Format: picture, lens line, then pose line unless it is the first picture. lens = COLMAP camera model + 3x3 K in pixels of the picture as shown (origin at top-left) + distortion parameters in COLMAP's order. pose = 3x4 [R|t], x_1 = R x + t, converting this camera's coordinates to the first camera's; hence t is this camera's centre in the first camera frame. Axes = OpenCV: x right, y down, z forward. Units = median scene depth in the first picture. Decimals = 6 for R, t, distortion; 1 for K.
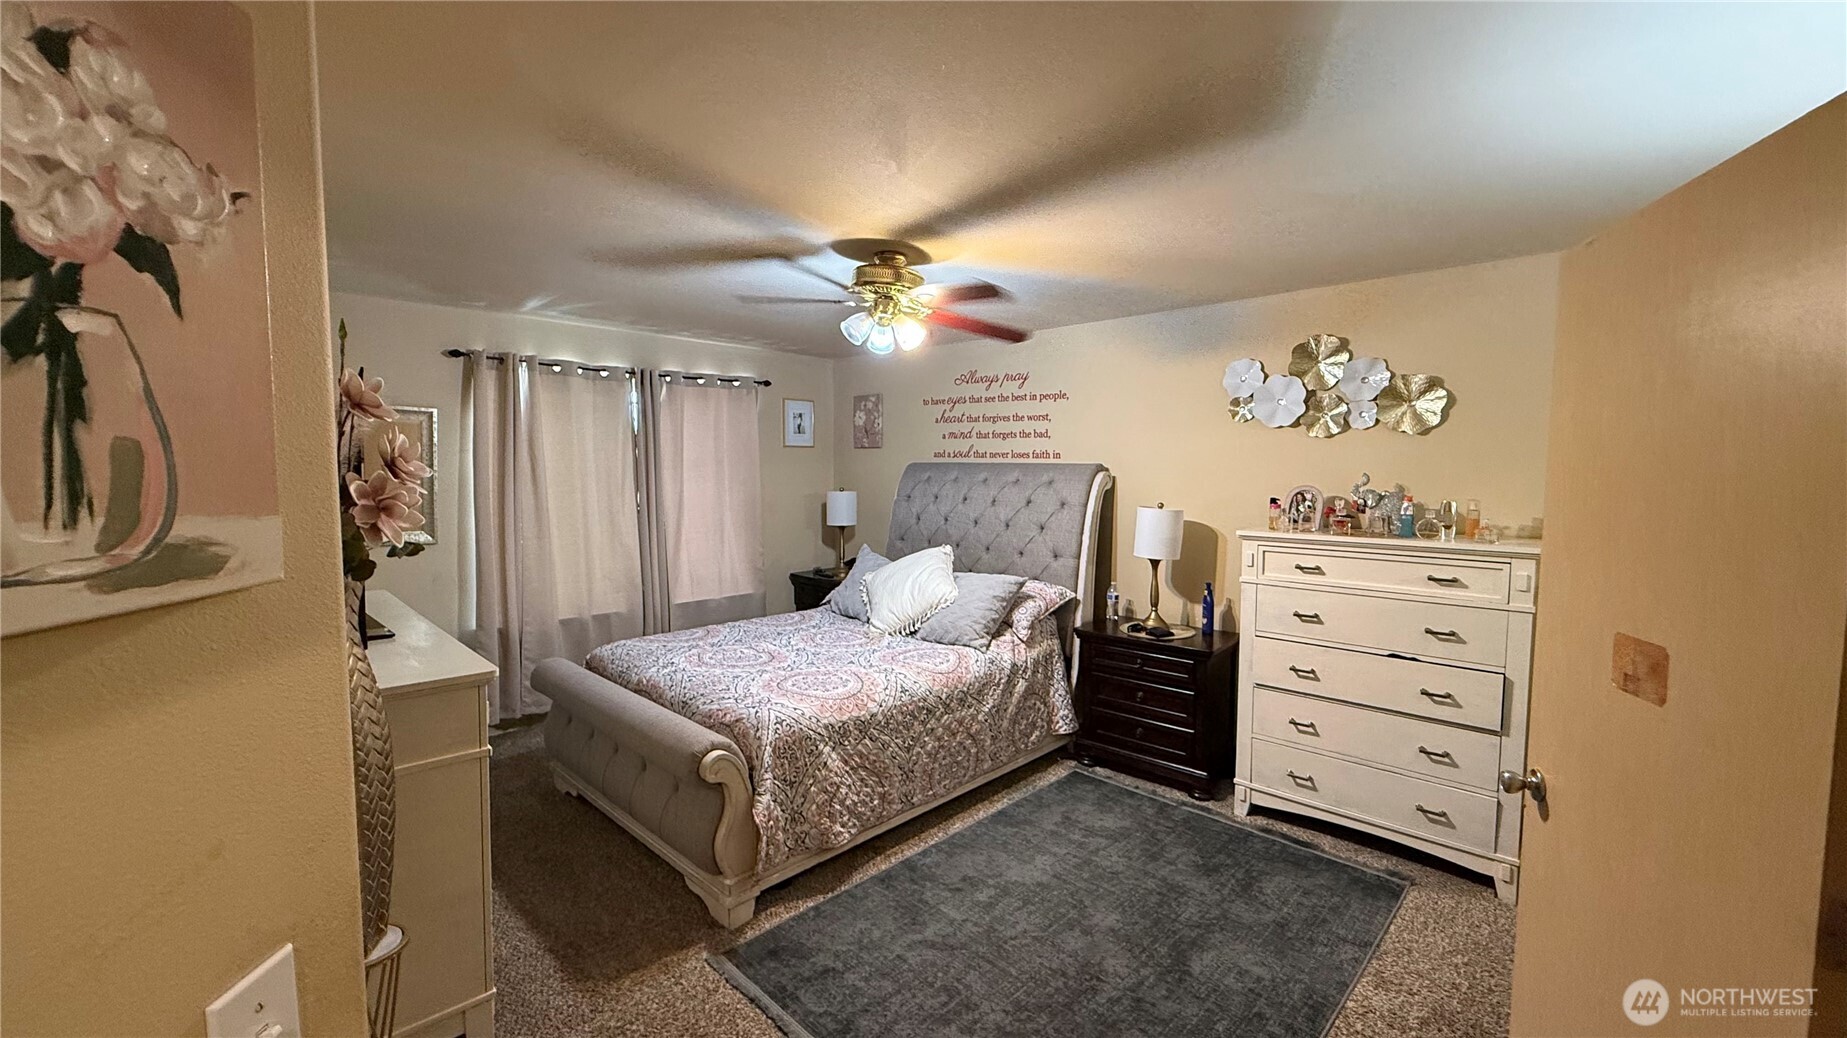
lens RADIAL K [[729.2, 0, 916.9], [0, 729.2, 517.2], [0, 0, 1]] dist [-0.000825, -0.000196]
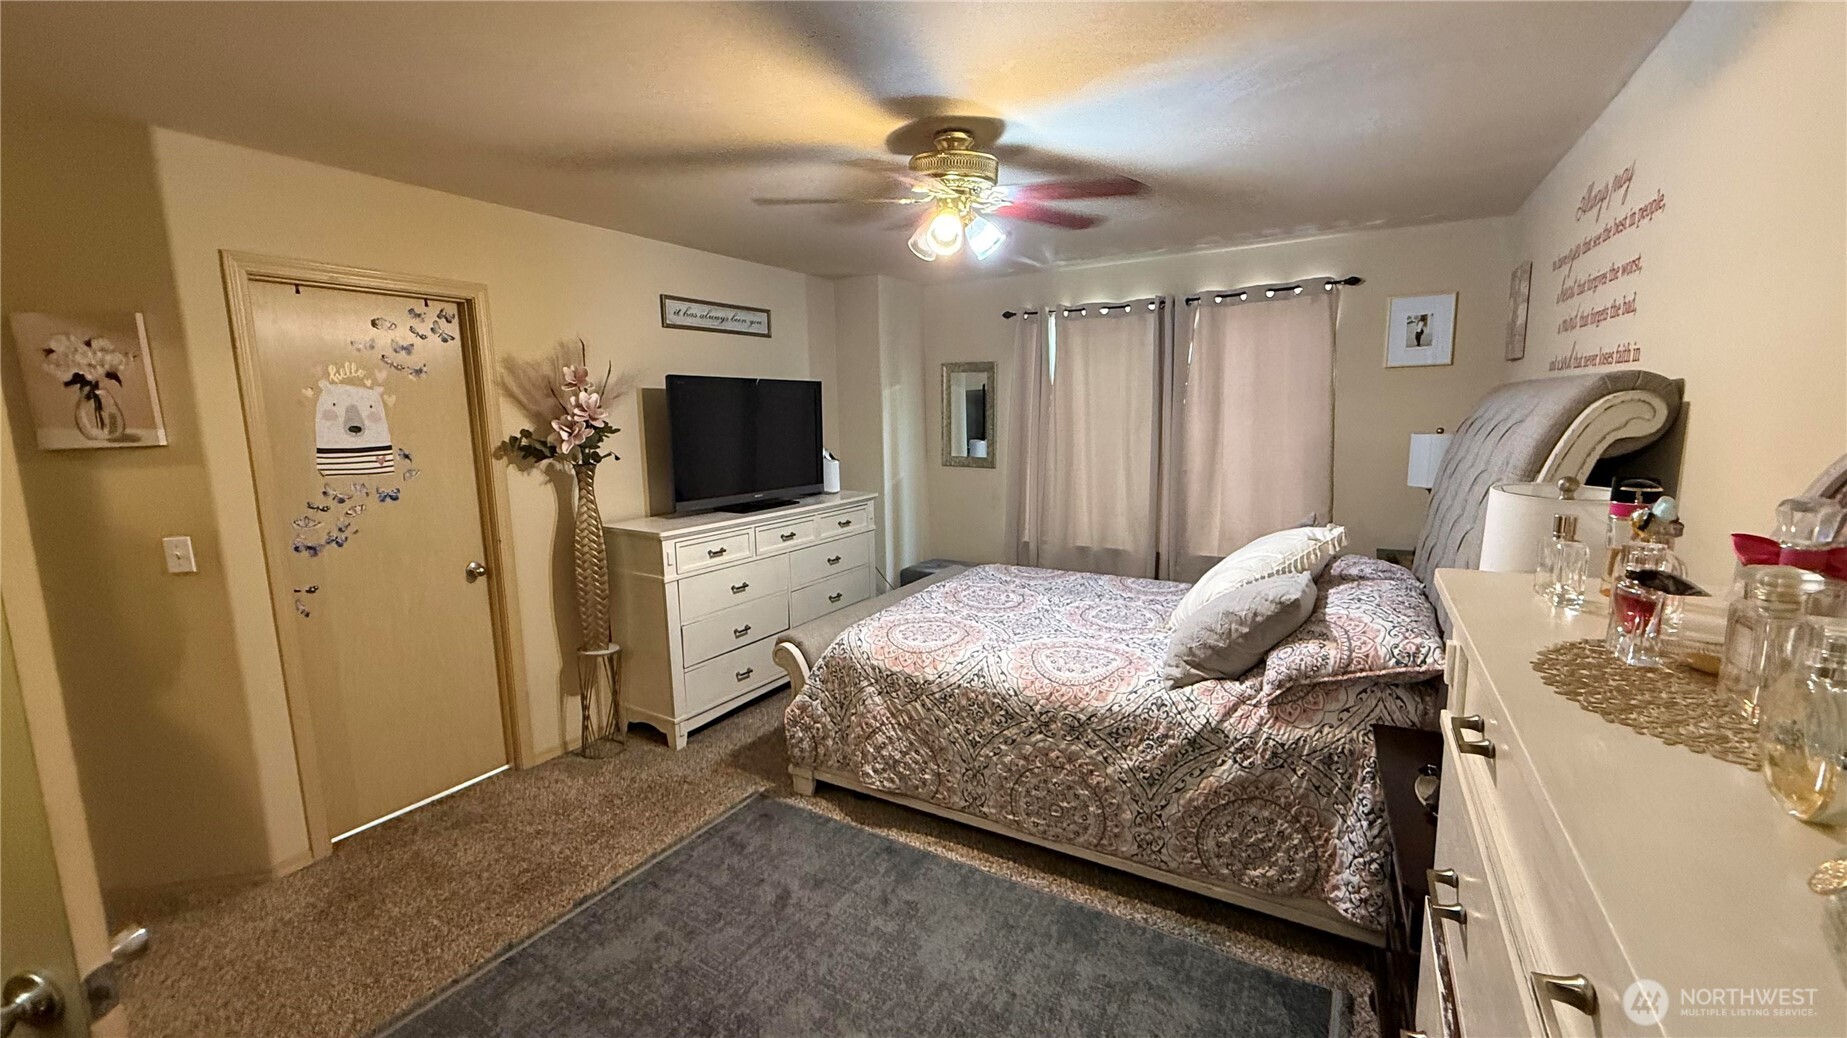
lens RADIAL K [[729.2, 0, 919.2], [0, 729.2, 516.7], [0, 0, 1]] dist [-0.000825, -0.000196]
pose [[0.237902, 0.127038, -0.962945, 0.737134], [-0.044672, 0.991792, 0.119807, -0.034957], [0.970261, 0.014514, 0.241625, 0.733335]]
